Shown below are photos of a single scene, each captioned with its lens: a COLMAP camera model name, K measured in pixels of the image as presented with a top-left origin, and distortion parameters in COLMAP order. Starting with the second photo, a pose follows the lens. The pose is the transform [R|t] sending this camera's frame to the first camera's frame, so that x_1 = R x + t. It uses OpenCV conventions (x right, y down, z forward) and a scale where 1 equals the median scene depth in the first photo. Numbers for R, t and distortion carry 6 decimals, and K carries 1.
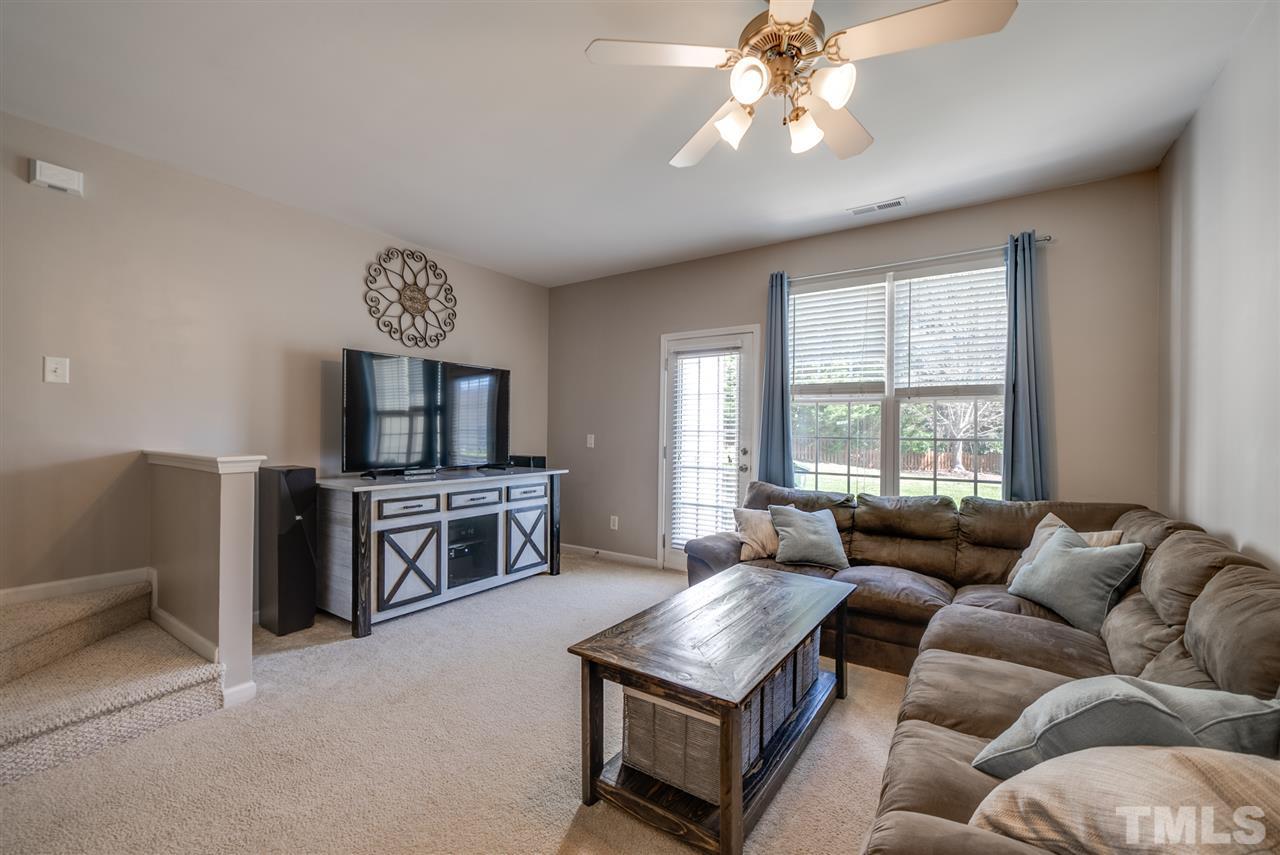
lens RADIAL K [[522.3, 0, 639.8], [0, 522.3, 430.0], [0, 0, 1]] dist [-0.006214, 0.000338]
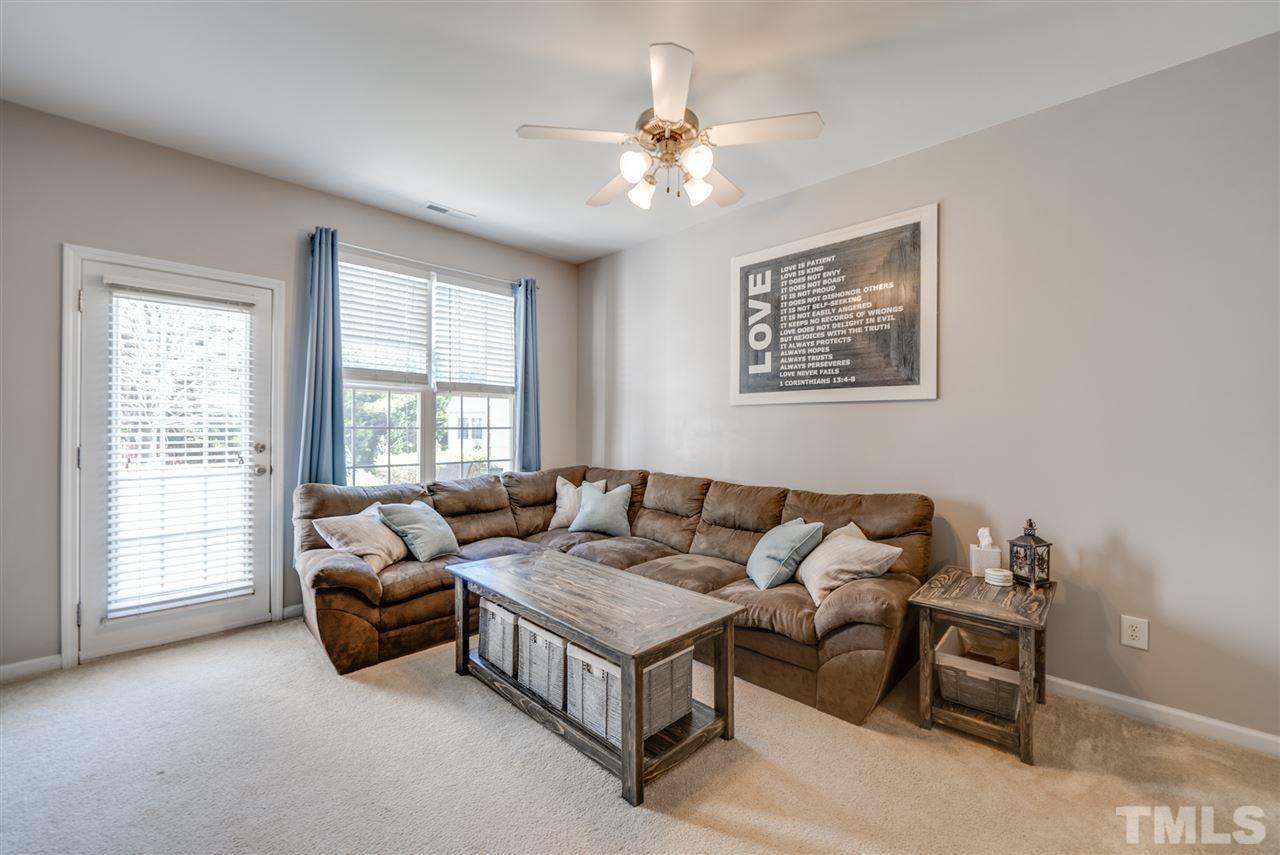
lens RADIAL K [[522.3, 0, 638.8], [0, 522.3, 429.2], [0, 0, 1]] dist [-0.006214, 0.000338]
pose [[0.176432, -0.013346, 0.984222, -0.475614], [-0.007342, 0.999862, 0.014874, -0.000433], [-0.984285, -0.009850, 0.176310, 0.375758]]
